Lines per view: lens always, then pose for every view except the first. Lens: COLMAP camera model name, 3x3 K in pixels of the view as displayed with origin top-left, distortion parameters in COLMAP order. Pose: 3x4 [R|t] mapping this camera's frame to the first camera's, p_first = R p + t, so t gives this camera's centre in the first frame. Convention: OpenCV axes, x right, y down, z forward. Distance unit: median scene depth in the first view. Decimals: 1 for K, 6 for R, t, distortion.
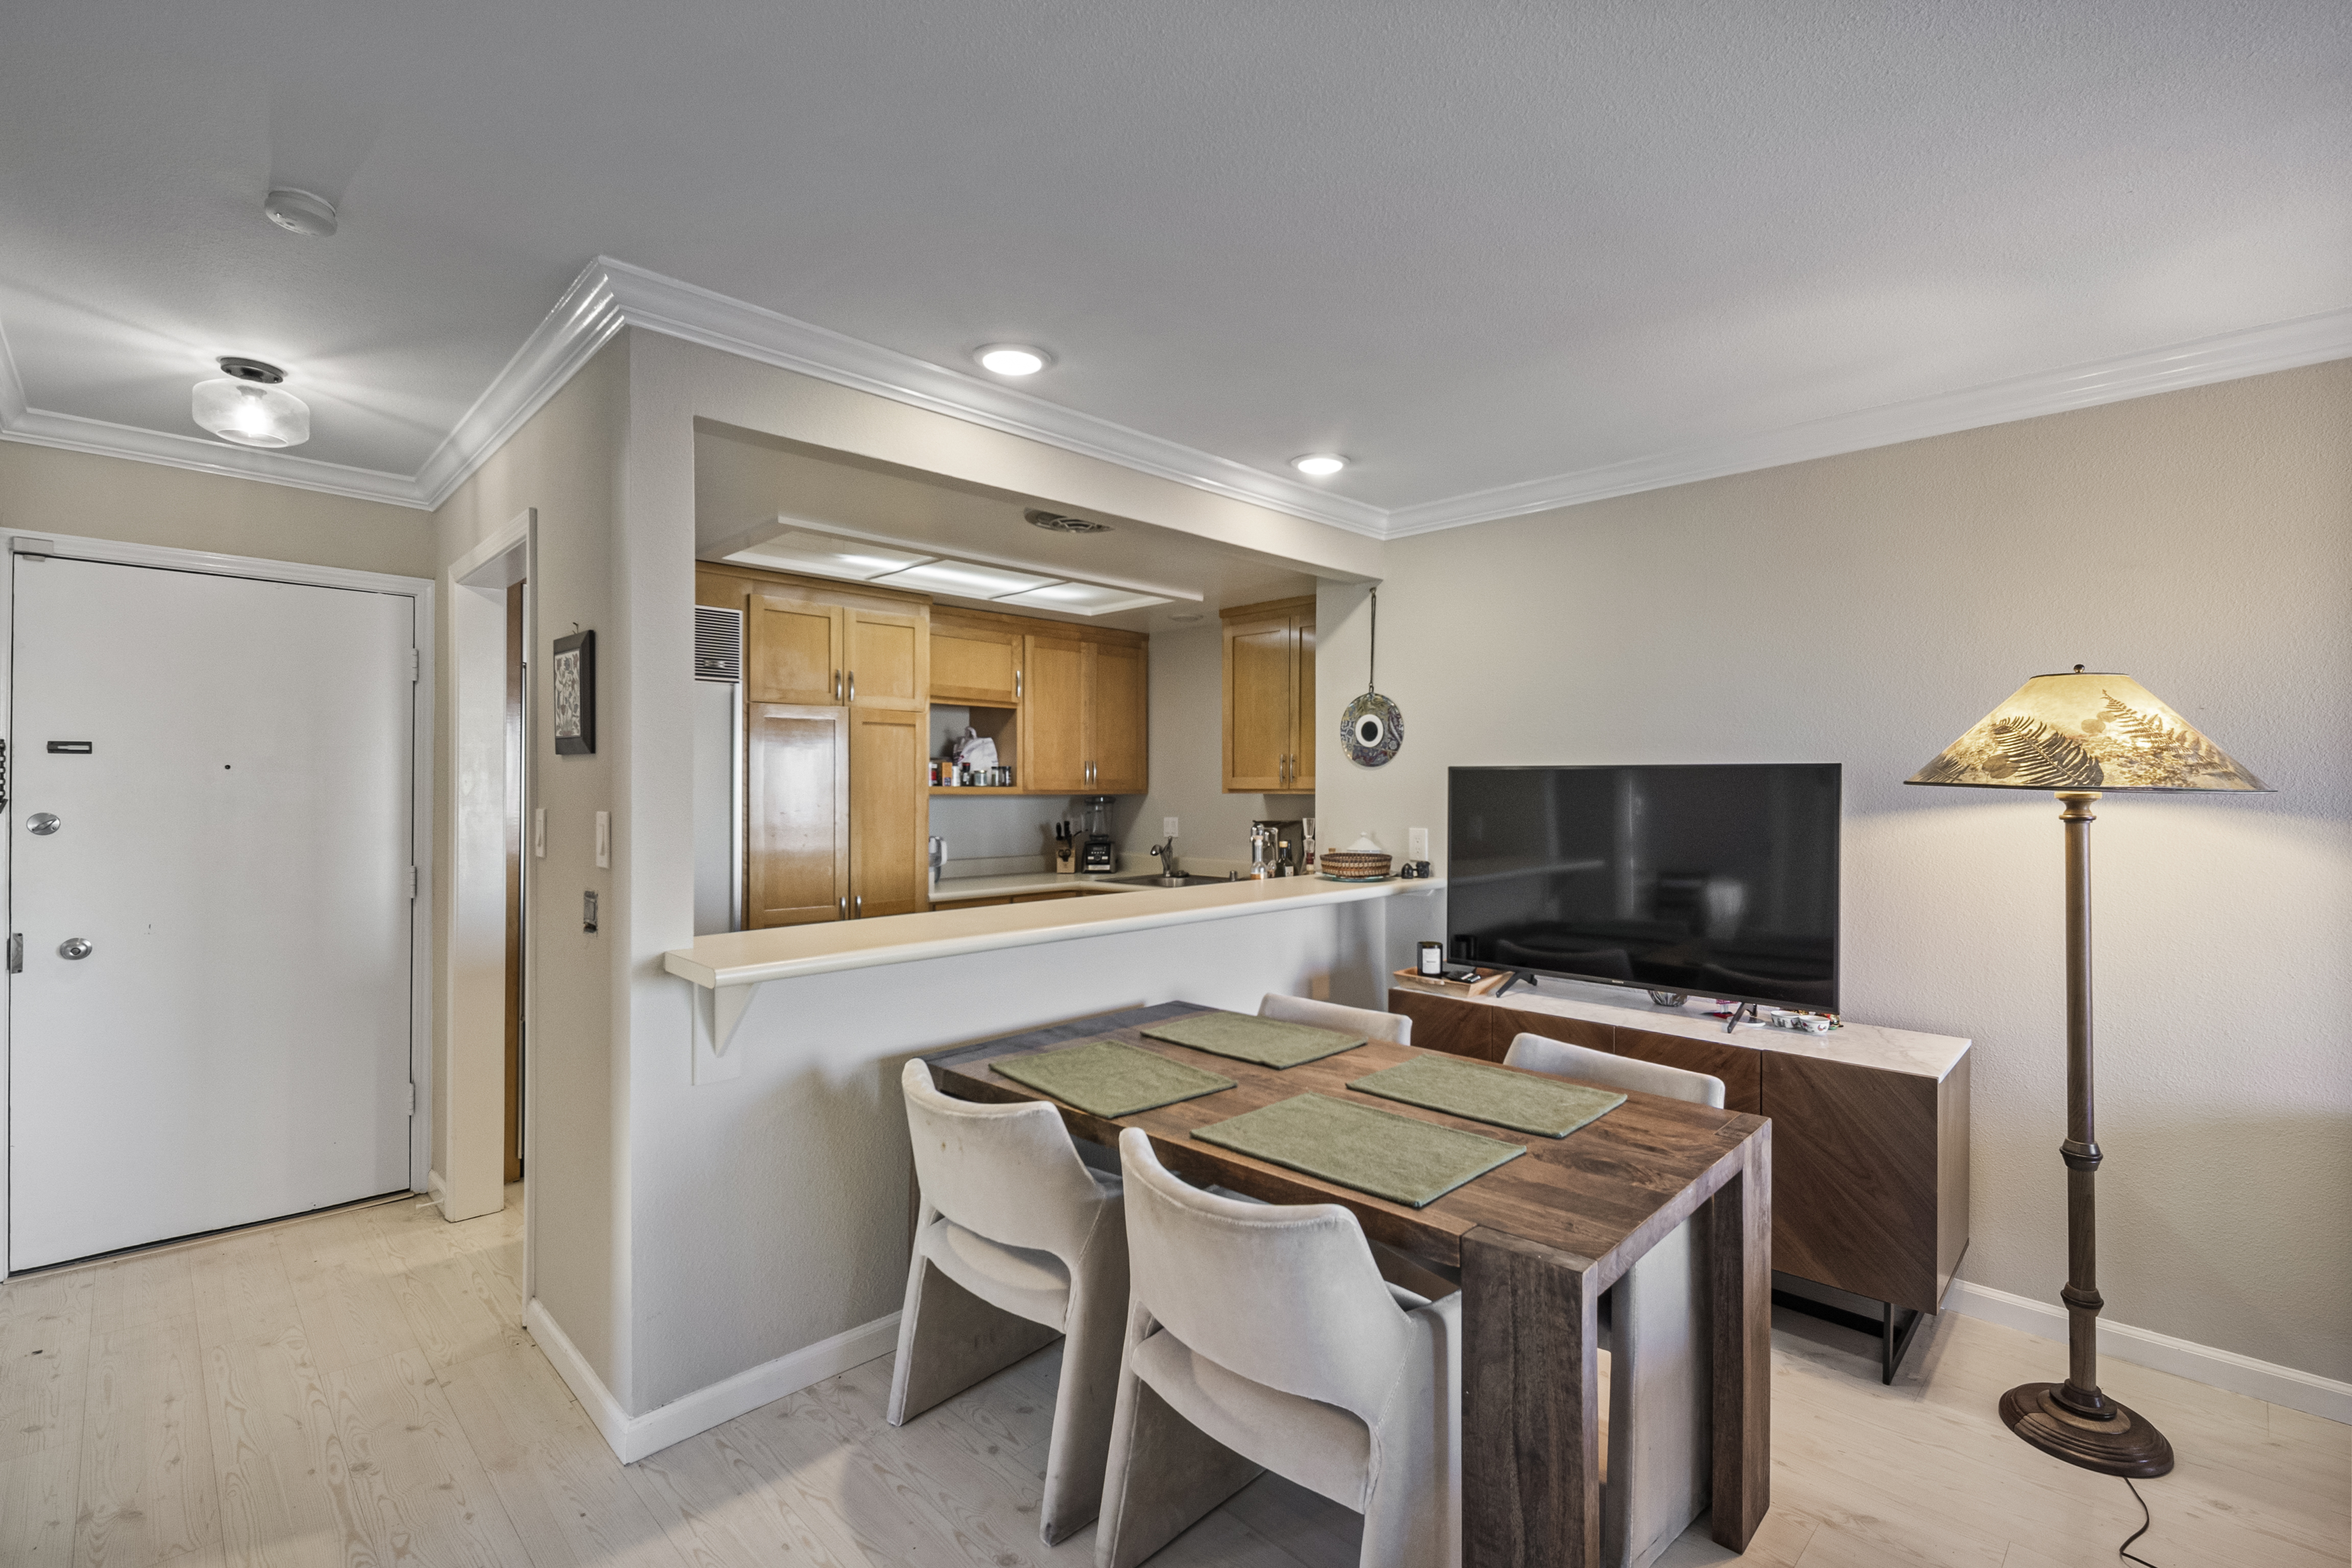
lens RADIAL K [[1042.7, 0, 1192.0], [0, 1042.7, 788.8], [0, 0, 1]] dist [0.012161, -0.007032]
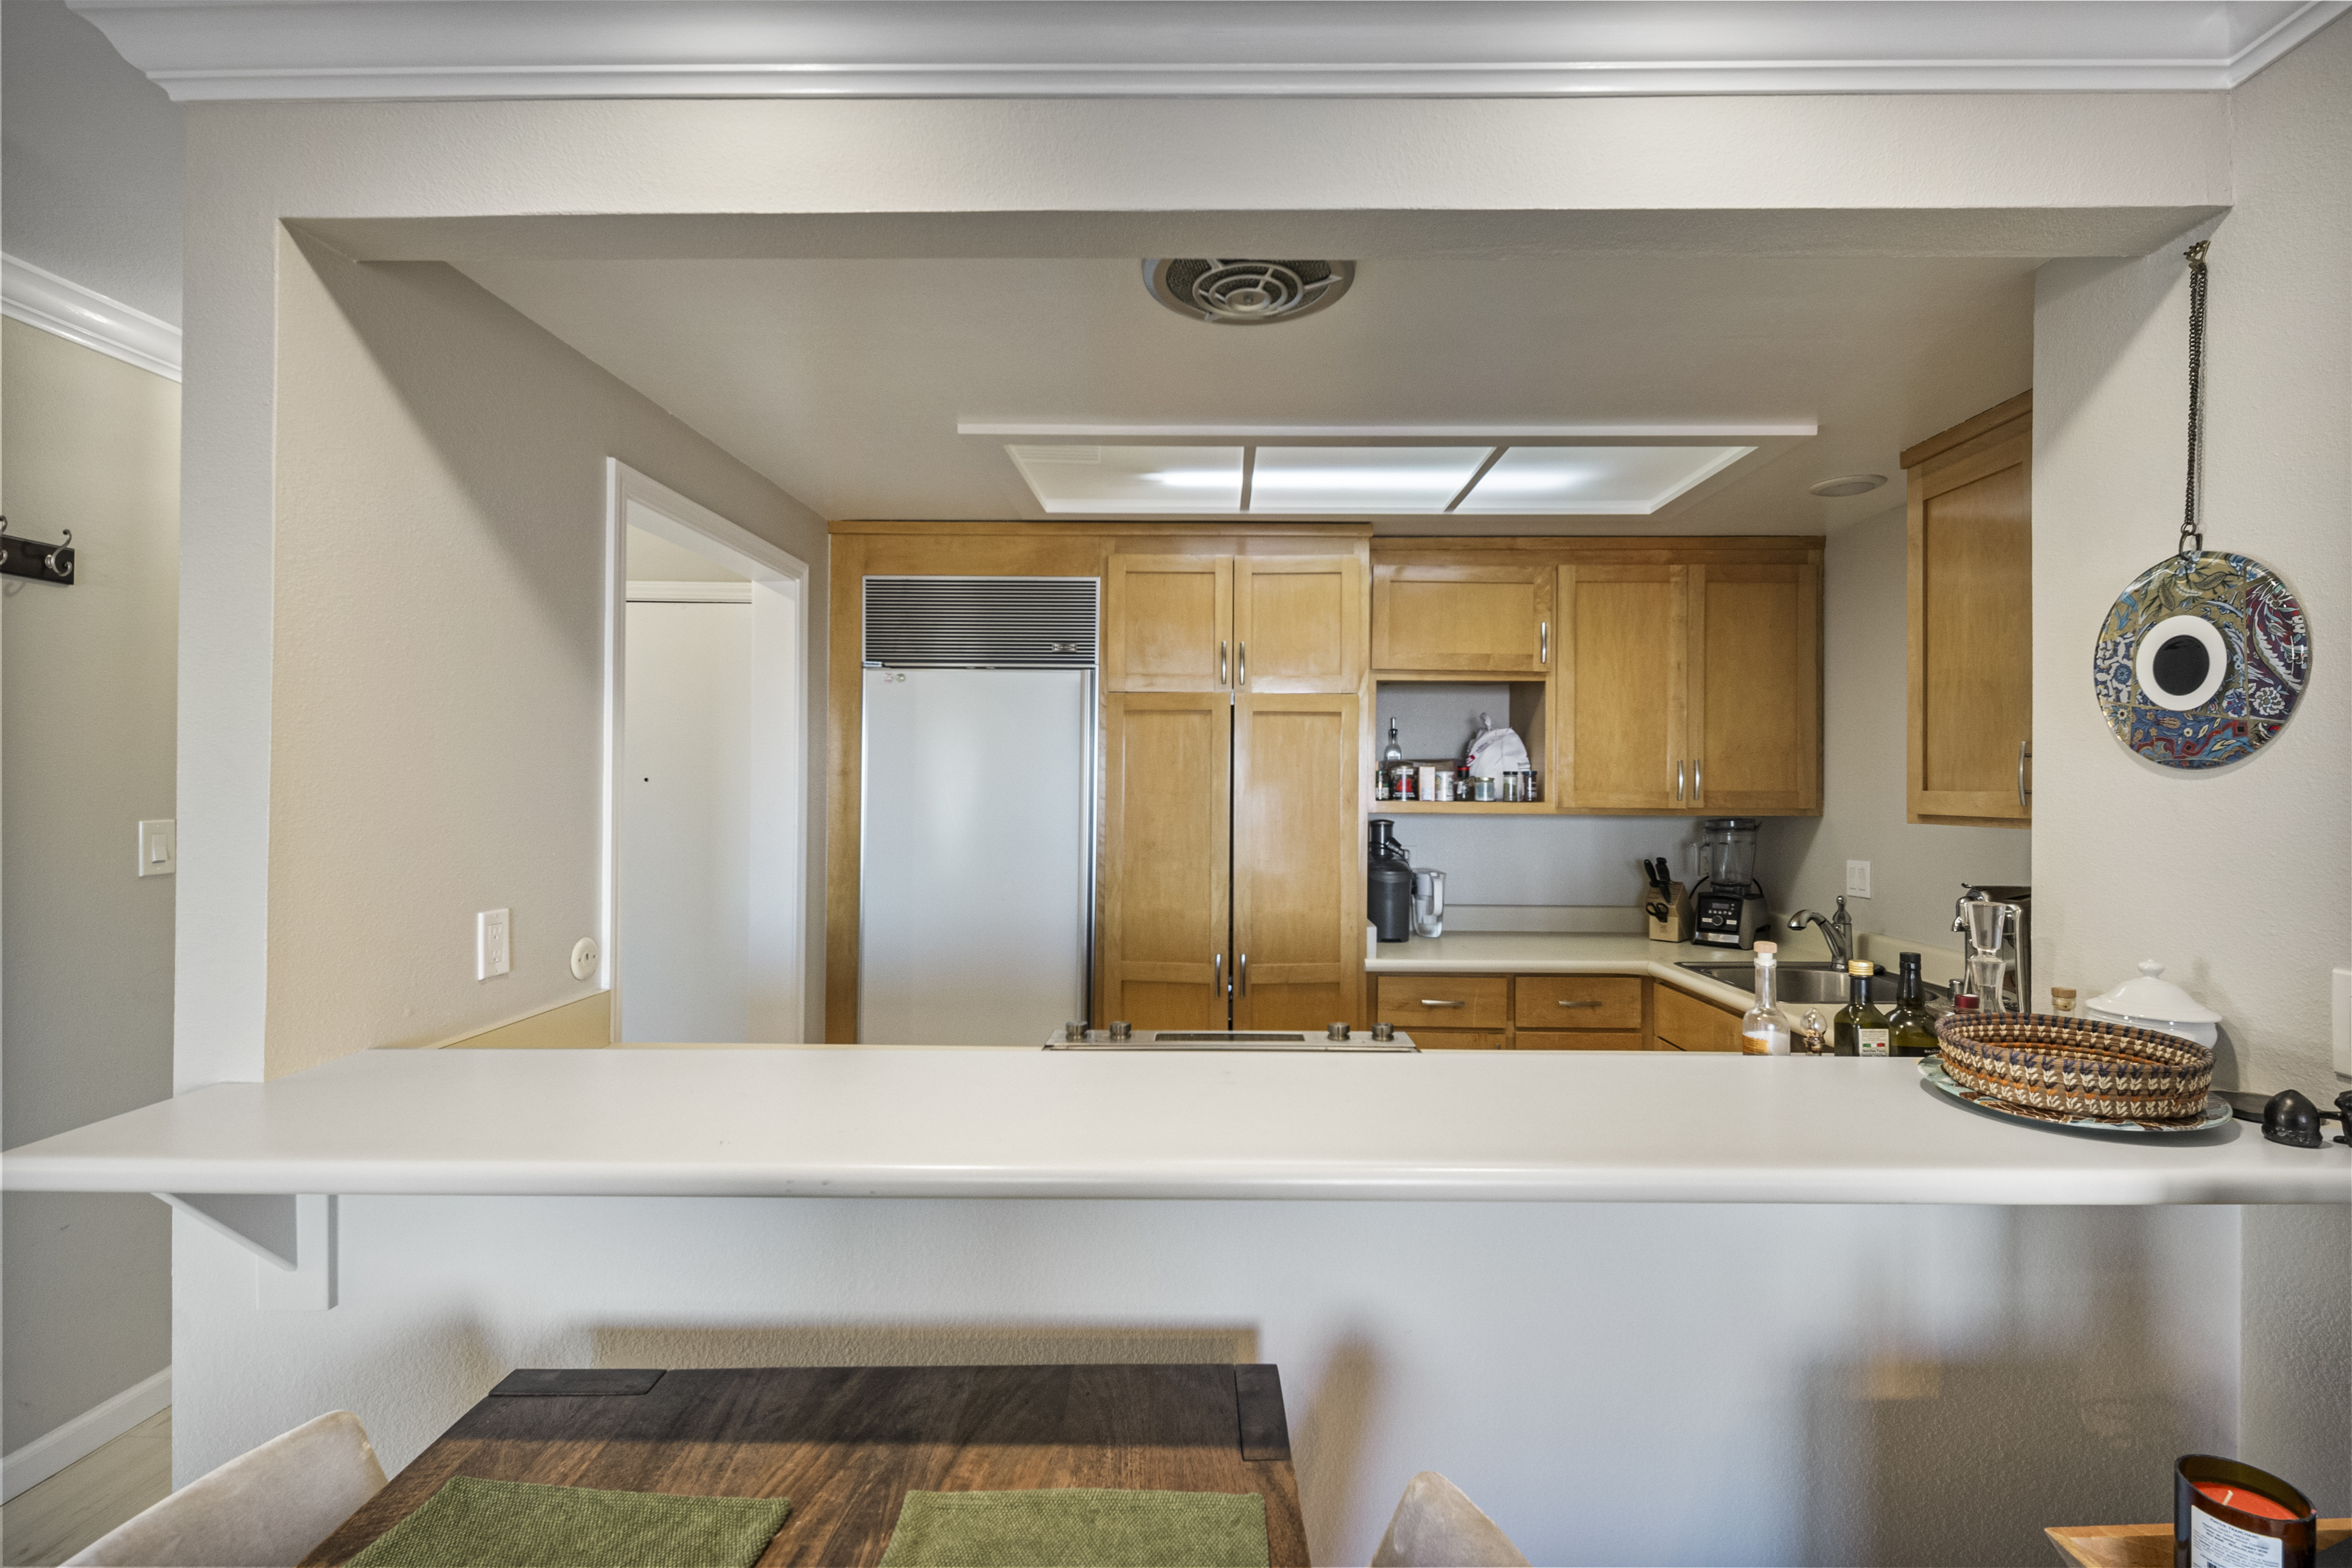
lens RADIAL K [[1042.7, 0, 1200.3], [0, 1042.7, 778.7], [0, 0, 1]] dist [0.012161, -0.007032]
pose [[0.699126, -0.002201, -0.714995, 0.178193], [-0.006011, 0.999942, -0.008955, -0.012000], [0.714973, 0.010559, 0.699073, 0.495572]]
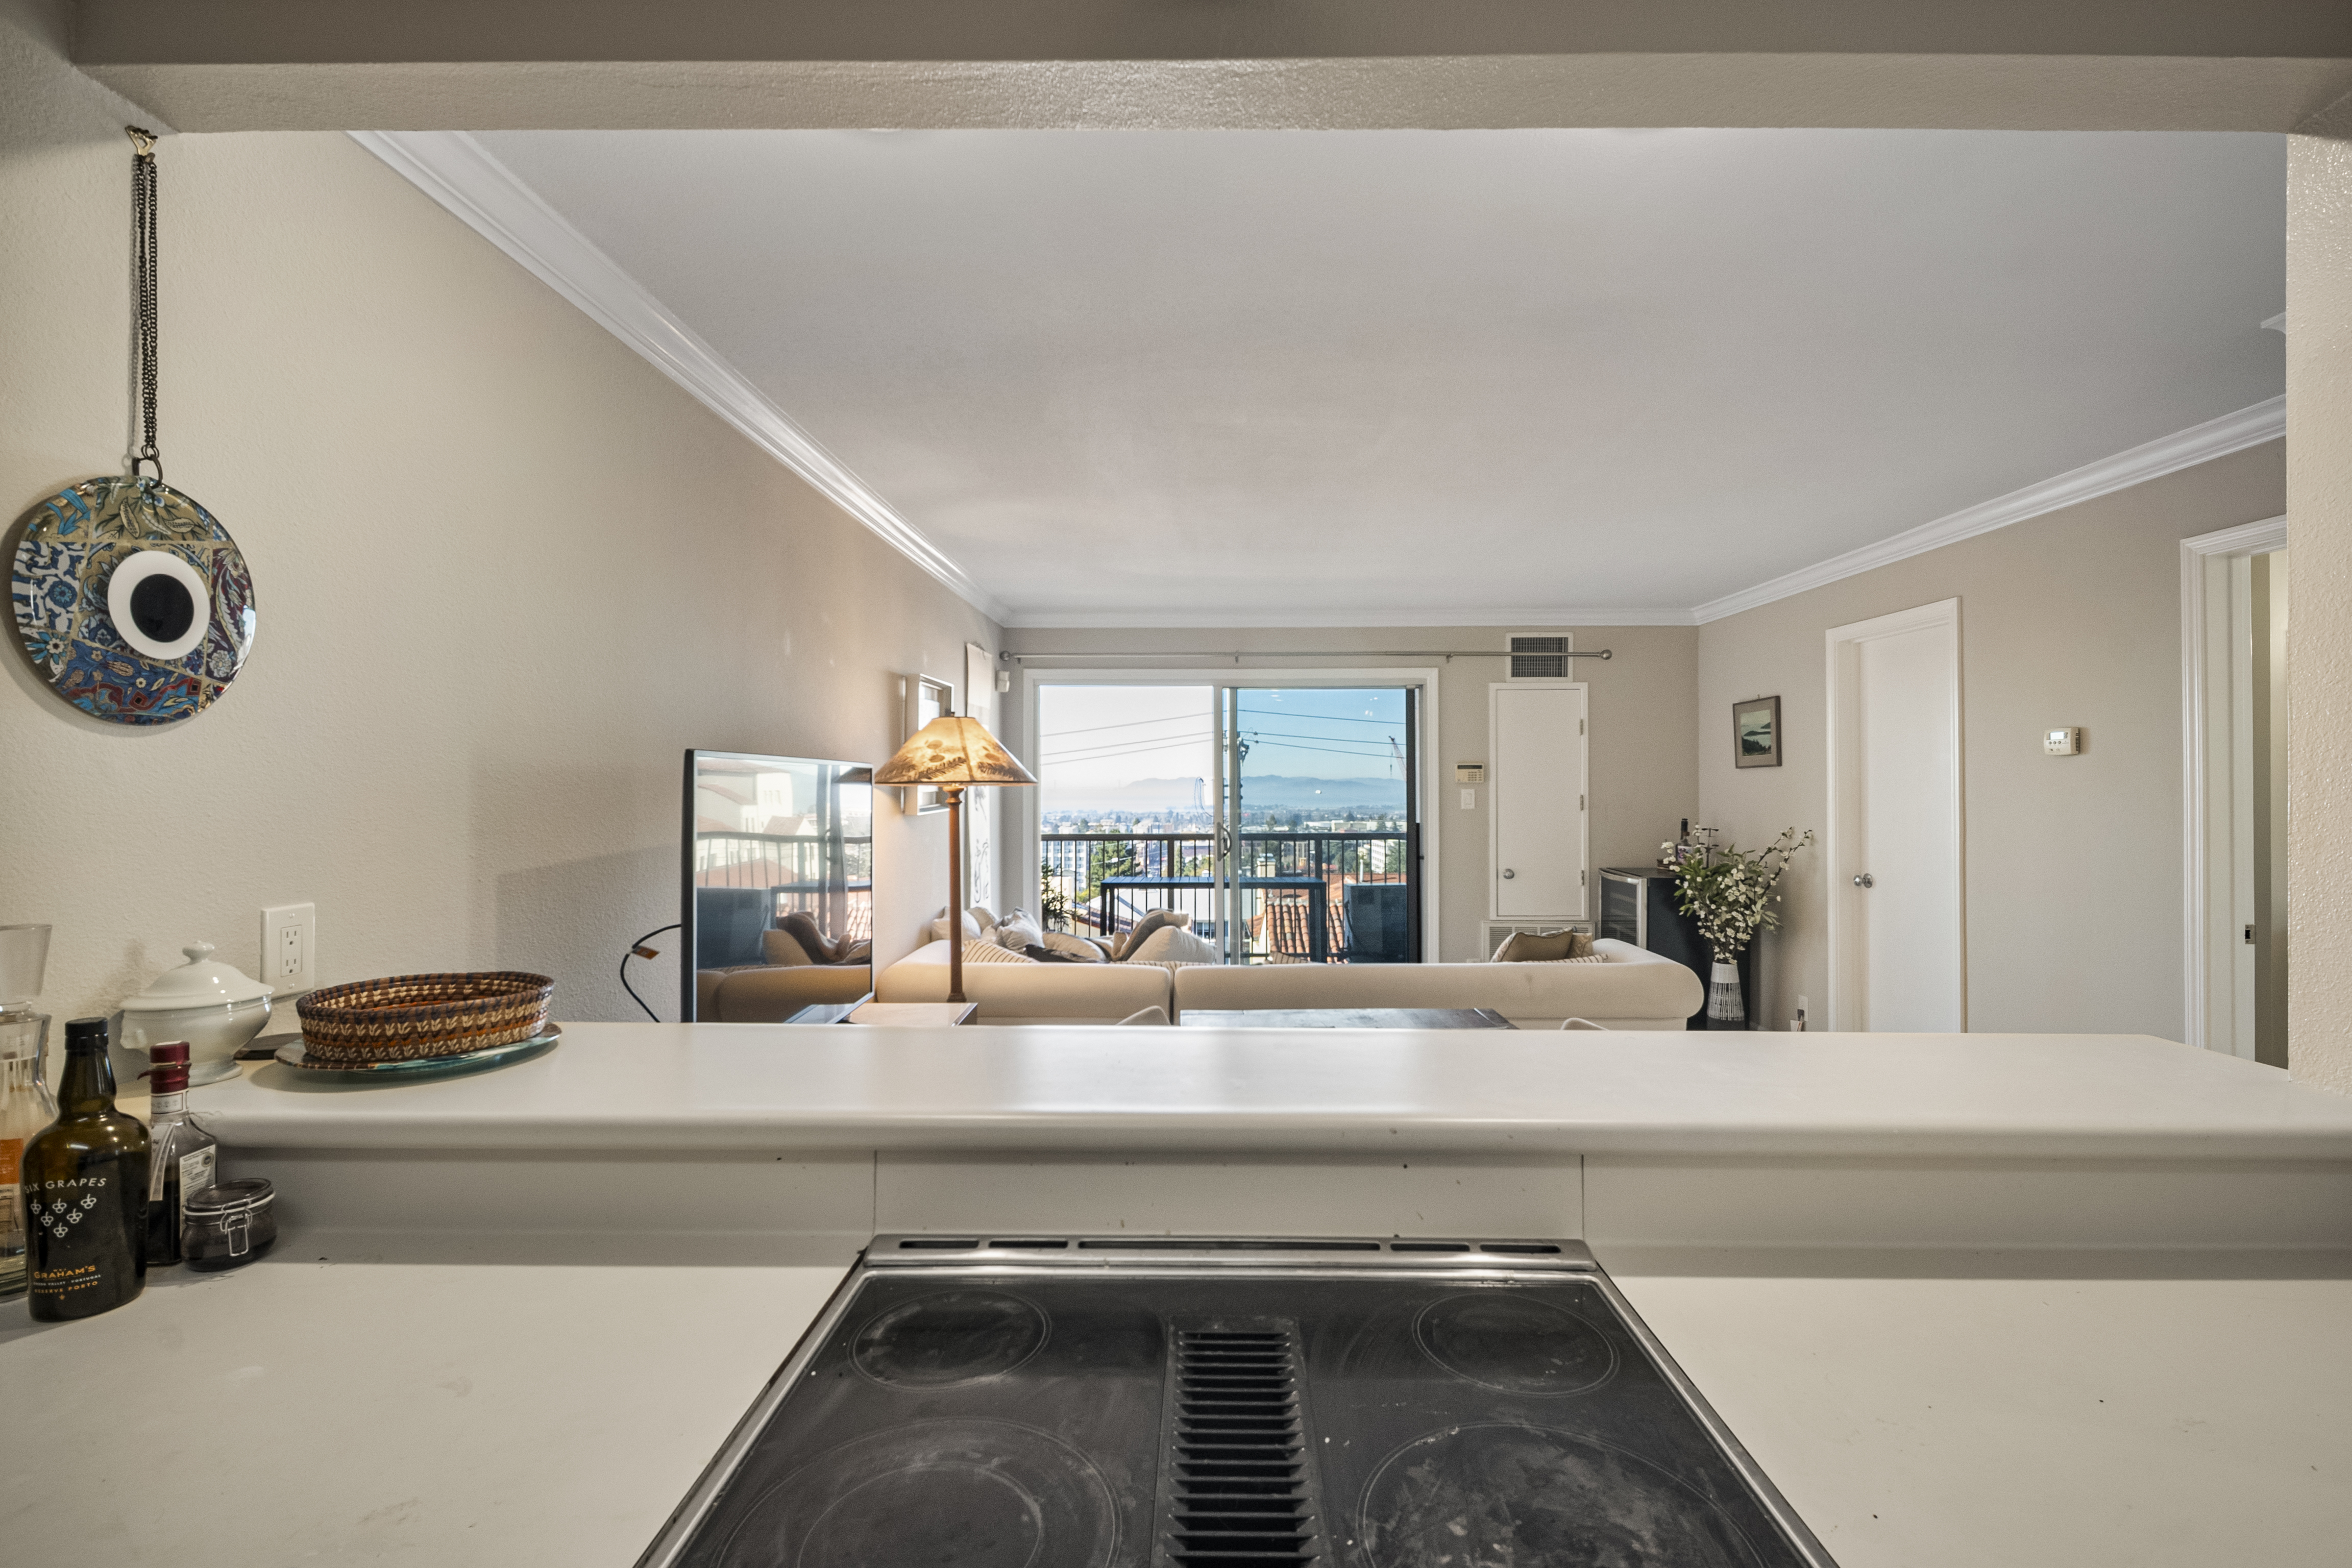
lens RADIAL K [[1051.2, 0, 1206.1], [0, 1051.2, 775.7], [0, 0, 1]] dist [0.012671, -0.007160]
pose [[-0.696819, 0.002679, 0.717242, -0.241982], [0.002913, 0.999995, -0.000905, -0.005062], [-0.717241, 0.001458, -0.696823, 0.930321]]
